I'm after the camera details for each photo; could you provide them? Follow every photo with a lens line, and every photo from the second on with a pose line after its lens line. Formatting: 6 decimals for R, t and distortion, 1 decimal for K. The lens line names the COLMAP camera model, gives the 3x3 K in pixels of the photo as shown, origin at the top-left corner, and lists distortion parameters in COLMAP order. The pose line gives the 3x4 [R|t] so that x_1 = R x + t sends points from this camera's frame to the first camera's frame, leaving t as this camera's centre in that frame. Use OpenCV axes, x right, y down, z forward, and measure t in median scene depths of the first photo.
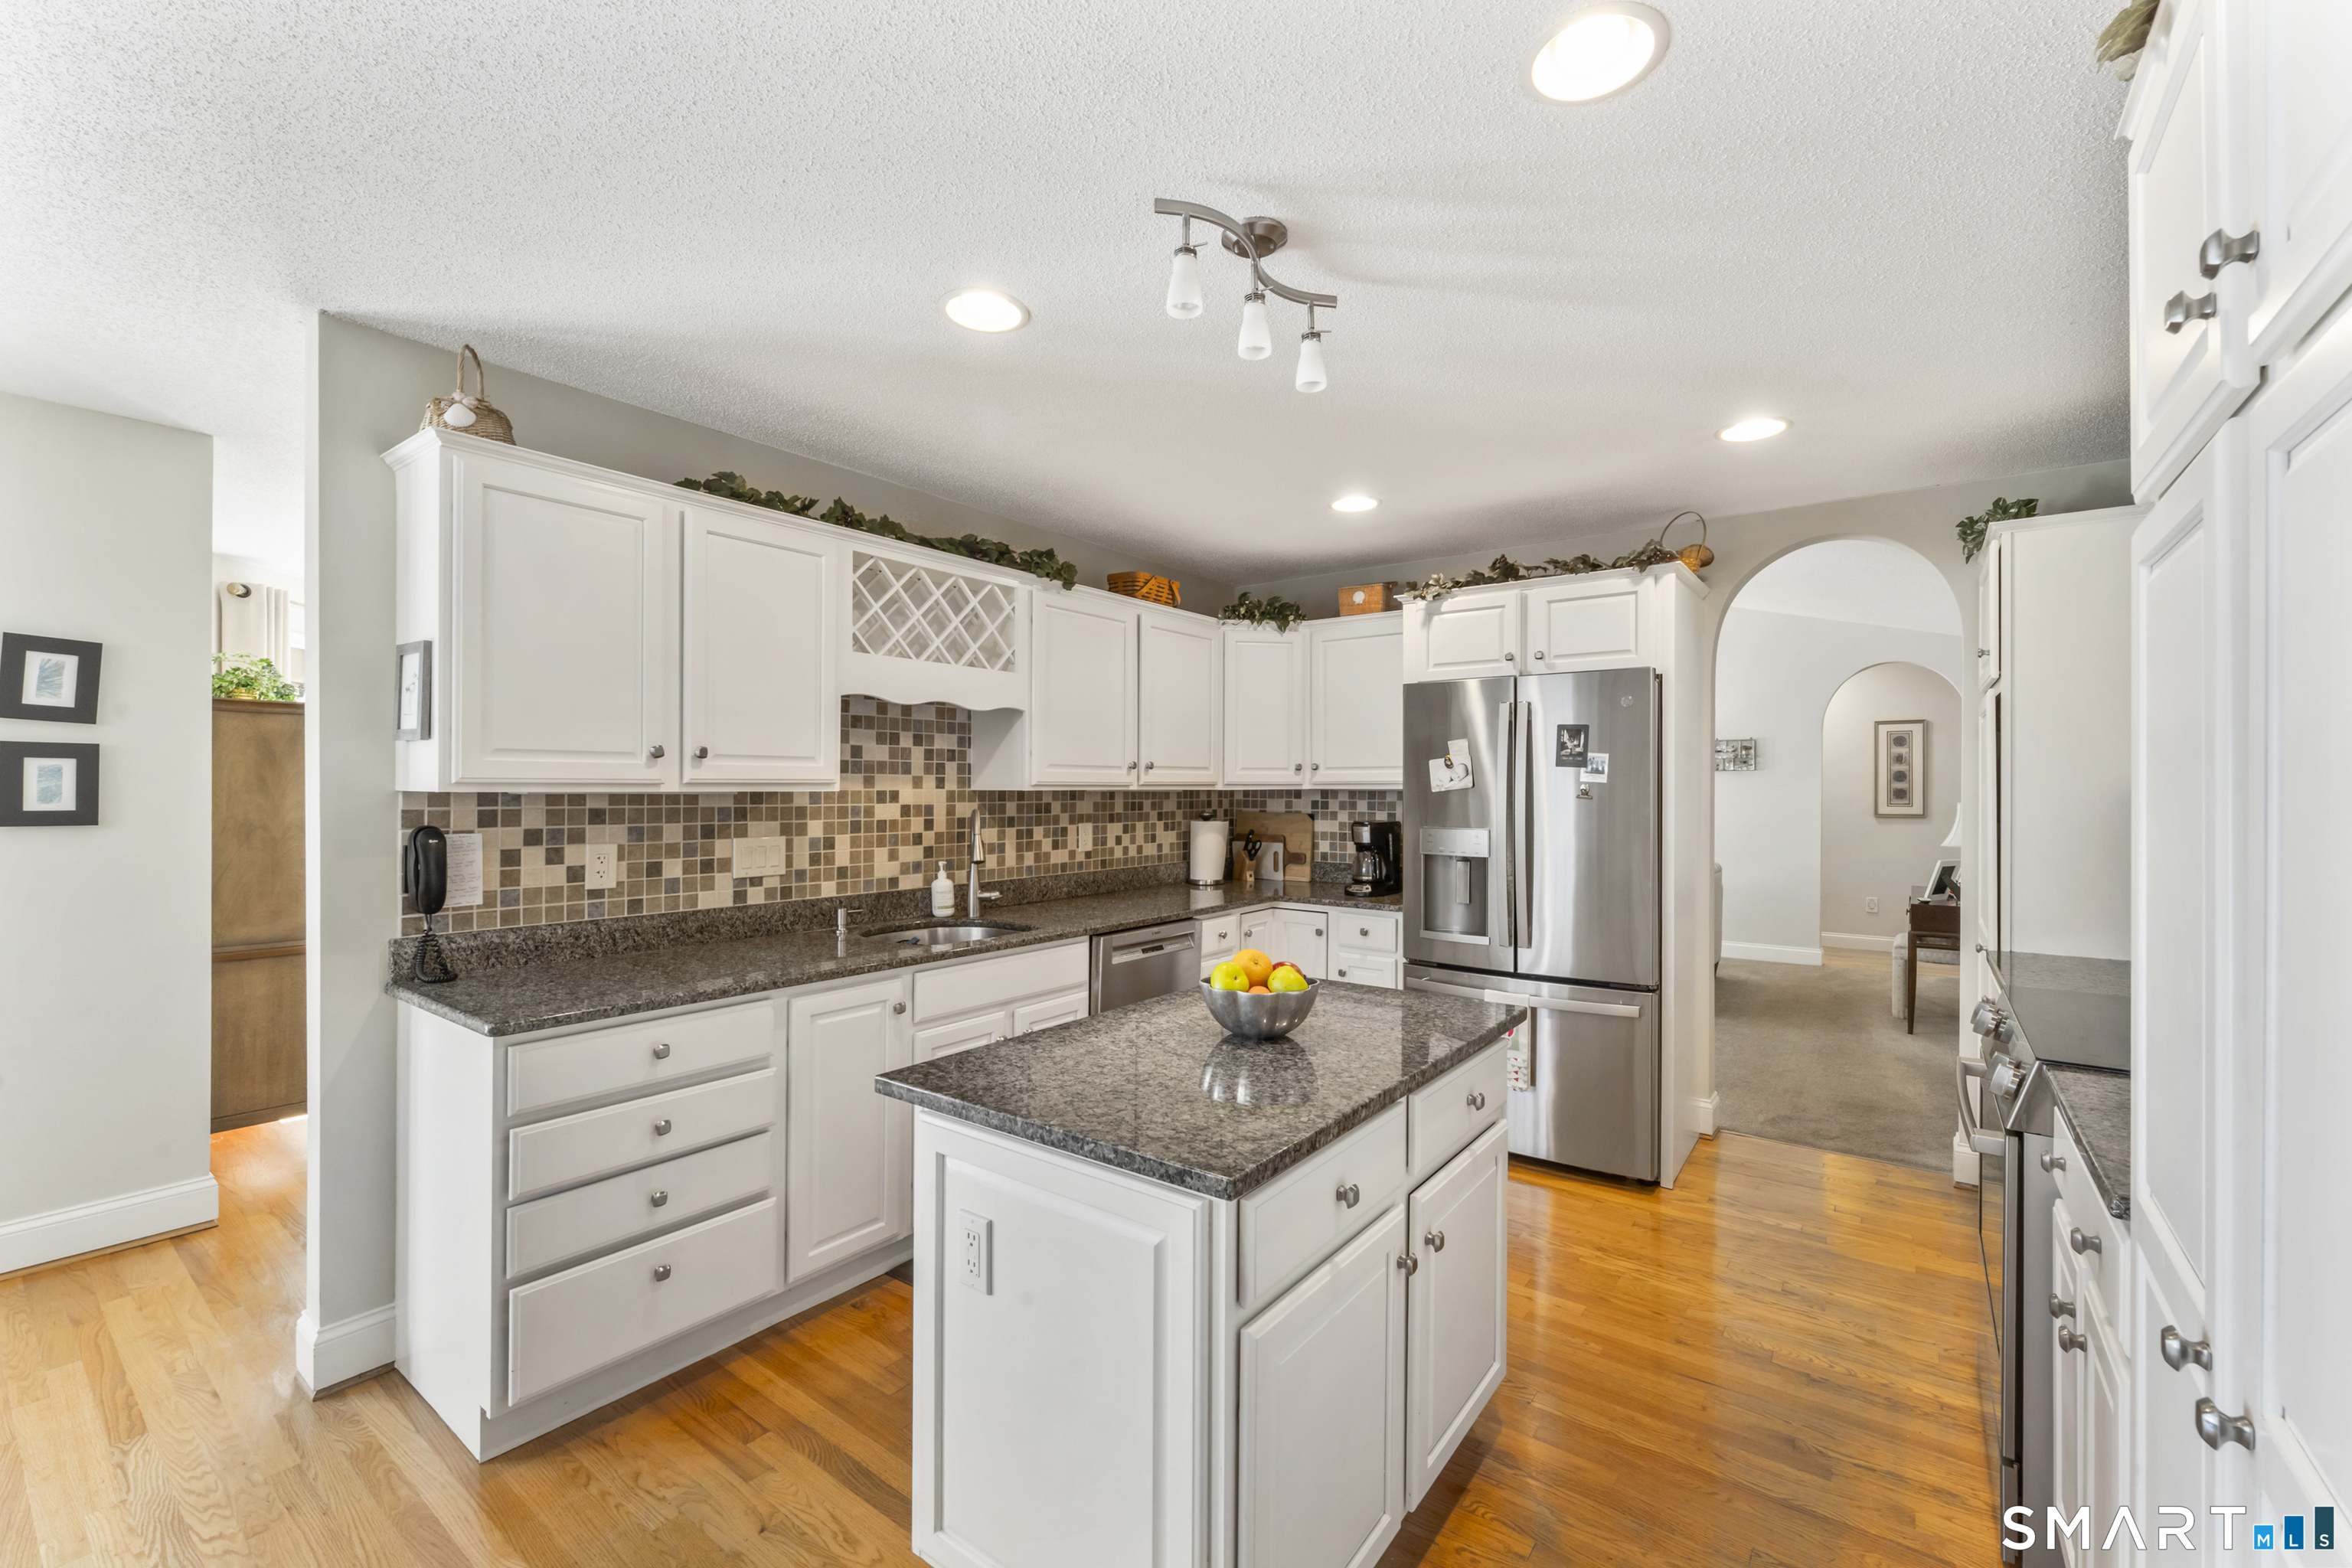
lens RADIAL K [[942.6, 0, 1174.2], [0, 942.6, 778.7], [0, 0, 1]] dist [-0.003213, -0.001492]
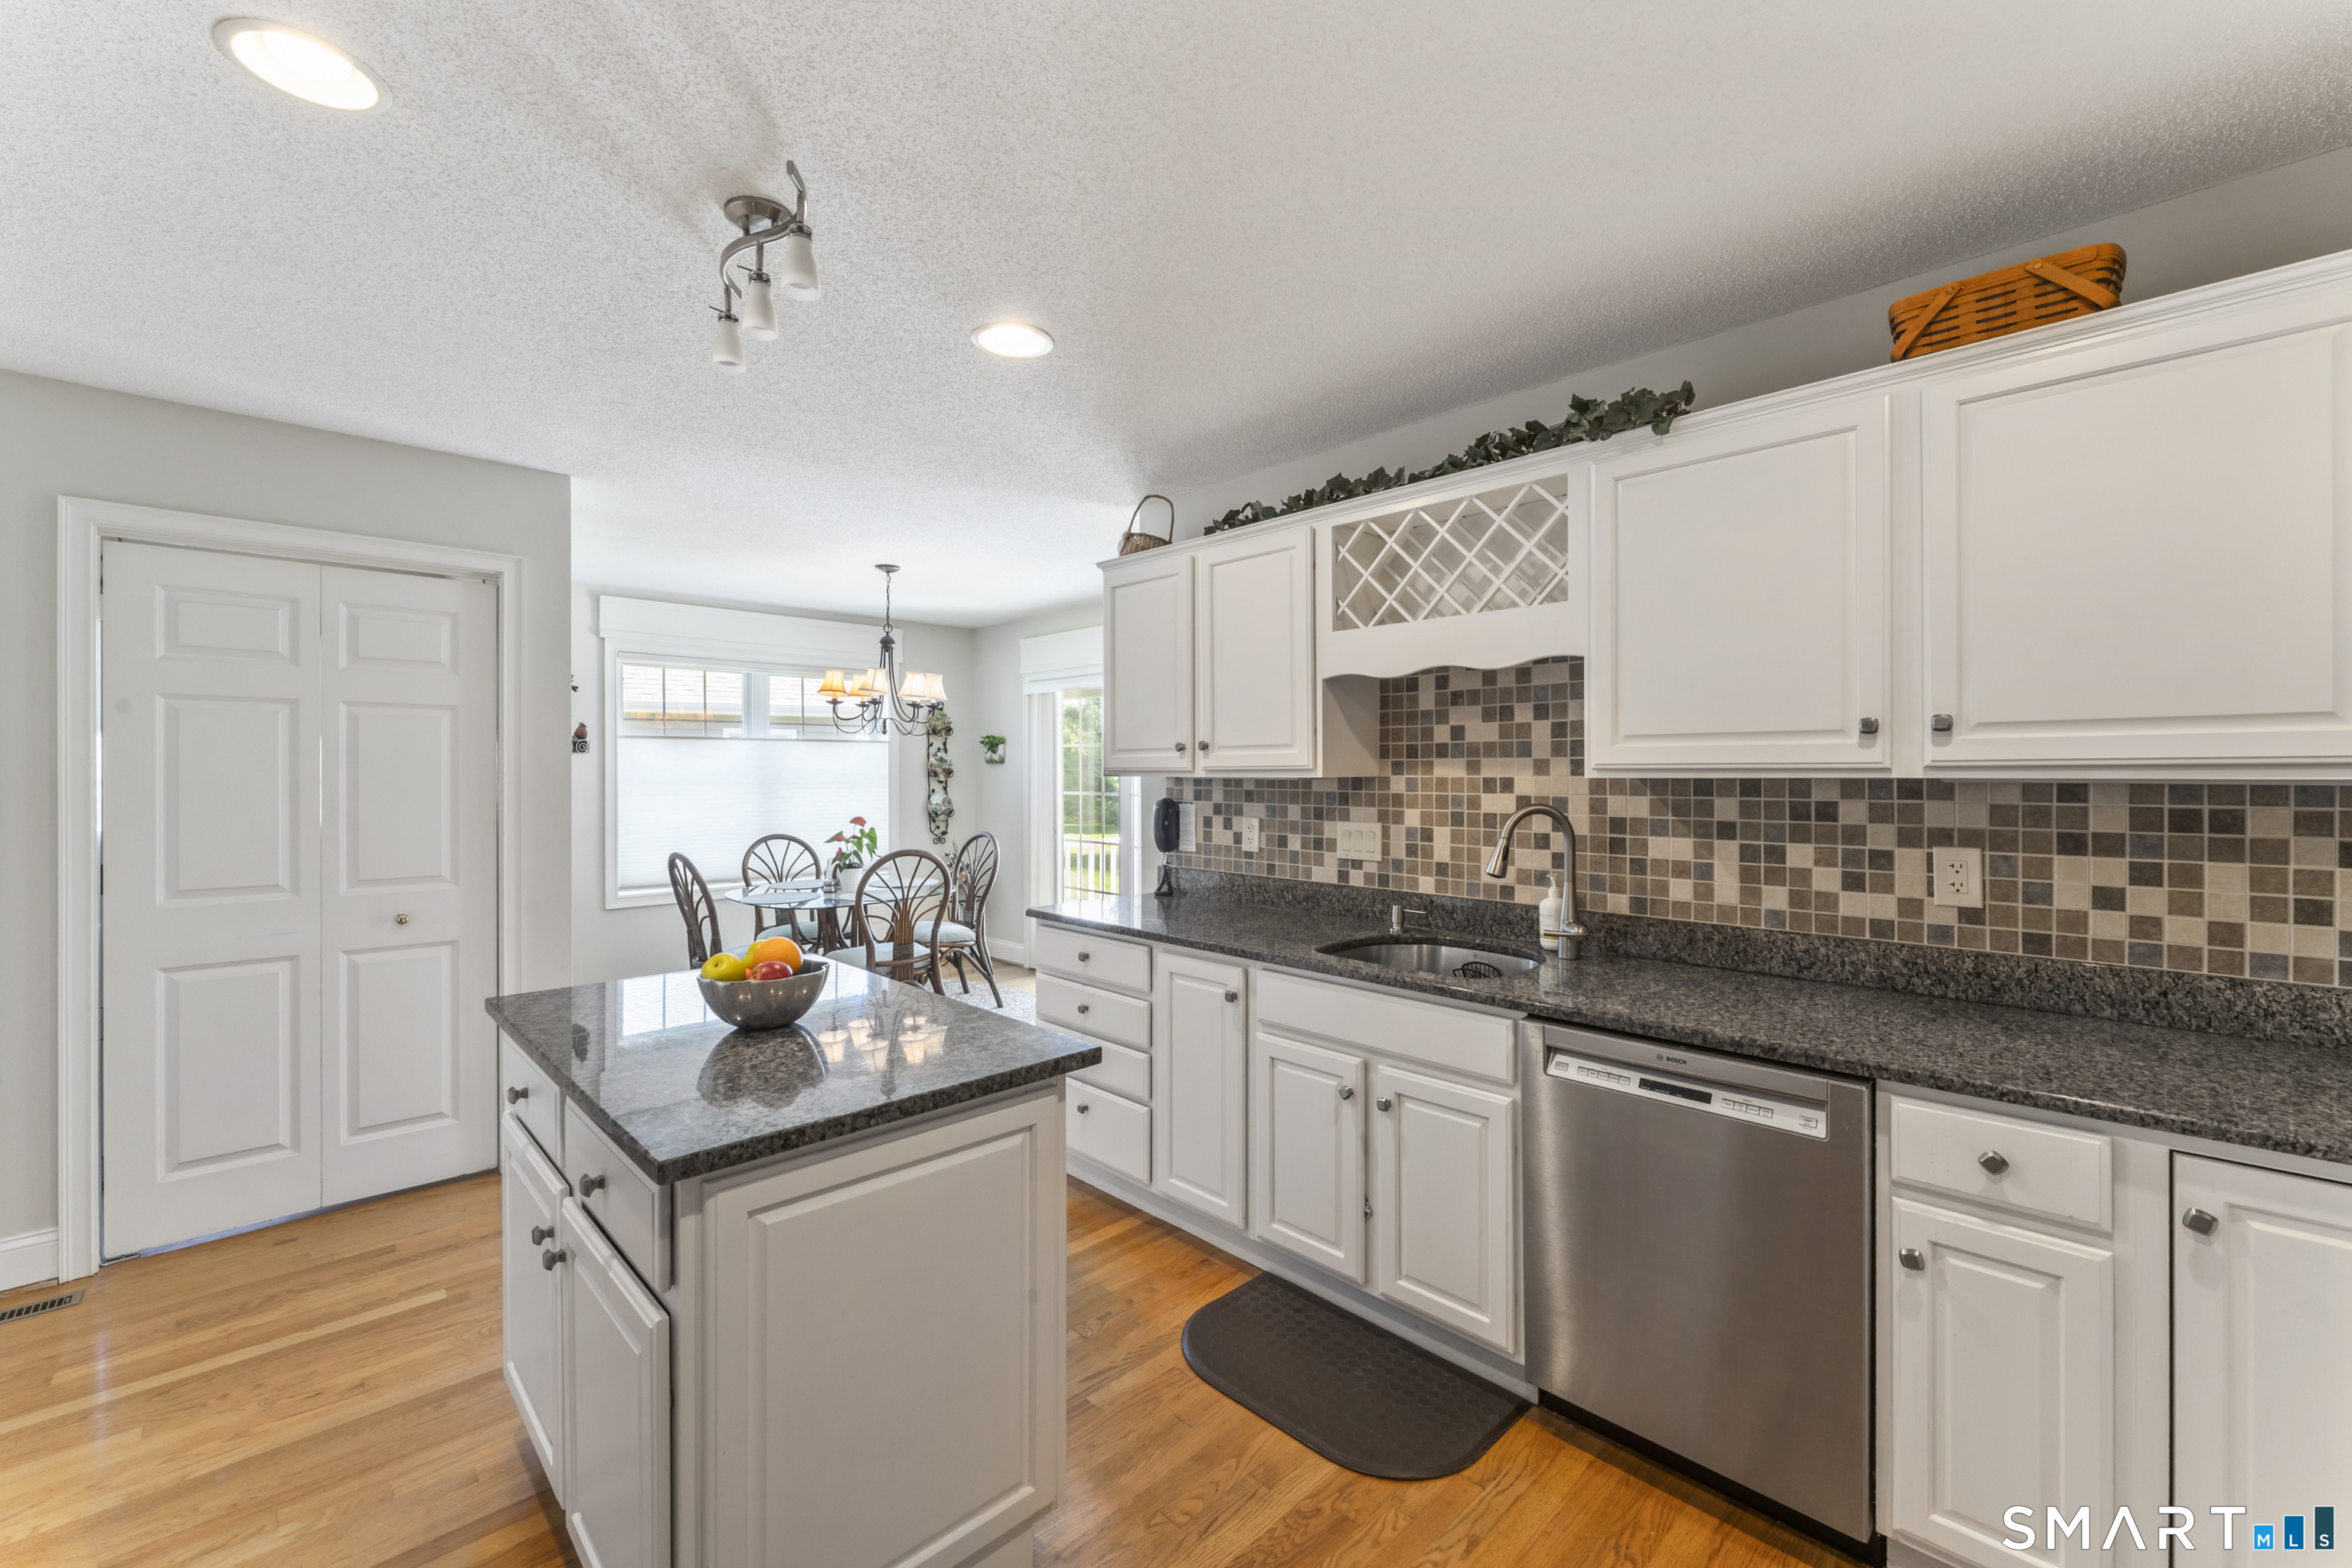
lens RADIAL K [[942.6, 0, 1177.1], [0, 942.6, 772.2], [0, 0, 1]] dist [-0.003213, -0.001492]
pose [[-0.136068, 0.000535, -0.990699, 0.550990], [0.011483, 0.999934, -0.001038, 0.005578], [0.990633, -0.011518, -0.136065, 0.852085]]
